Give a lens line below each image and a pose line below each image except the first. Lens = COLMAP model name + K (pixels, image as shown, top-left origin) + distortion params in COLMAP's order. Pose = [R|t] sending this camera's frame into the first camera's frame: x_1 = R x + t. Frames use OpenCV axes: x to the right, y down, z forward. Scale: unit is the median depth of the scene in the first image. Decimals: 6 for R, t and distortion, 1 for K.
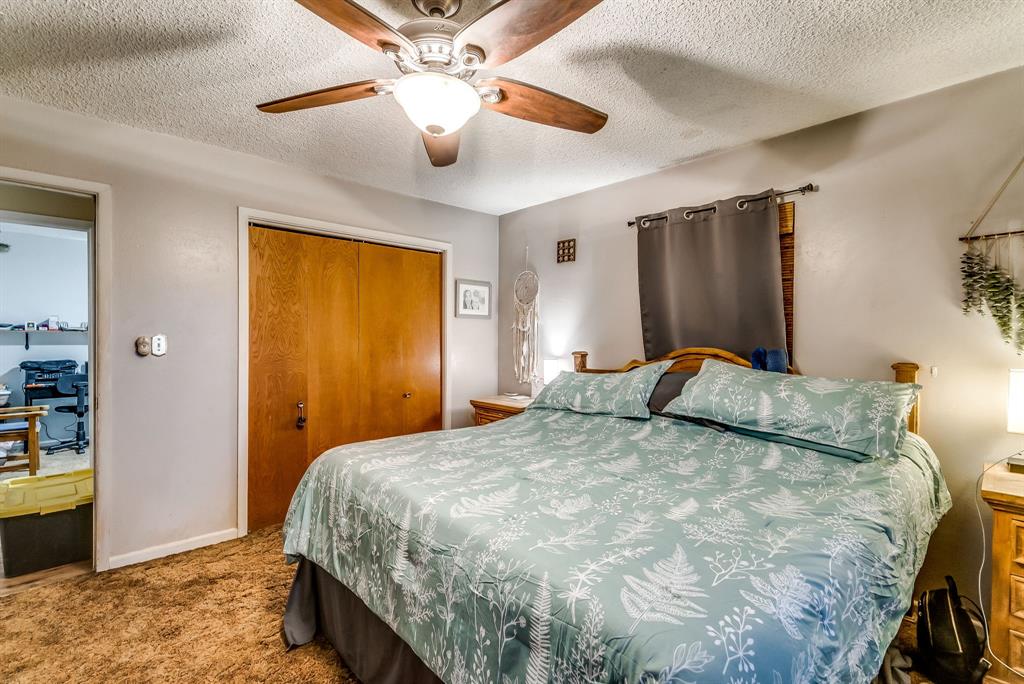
lens RADIAL K [[466.8, 0, 509.5], [0, 466.8, 343.7], [0, 0, 1]] dist [0.001784, 0.000222]
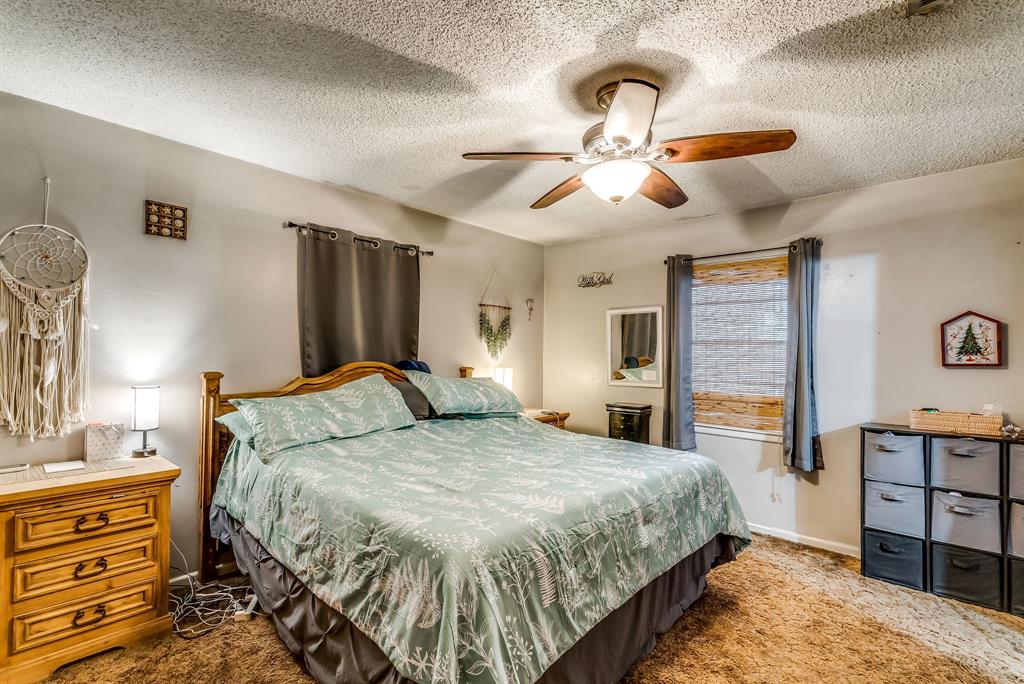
lens RADIAL K [[467.0, 0, 517.3], [0, 467.0, 347.7], [0, 0, 1]] dist [0.010166, 0.000263]
pose [[-0.092531, 0.002814, 0.995706, -0.694086], [-0.000653, 0.999996, -0.002887, -0.020911], [-0.995710, -0.000918, -0.092529, 0.676218]]
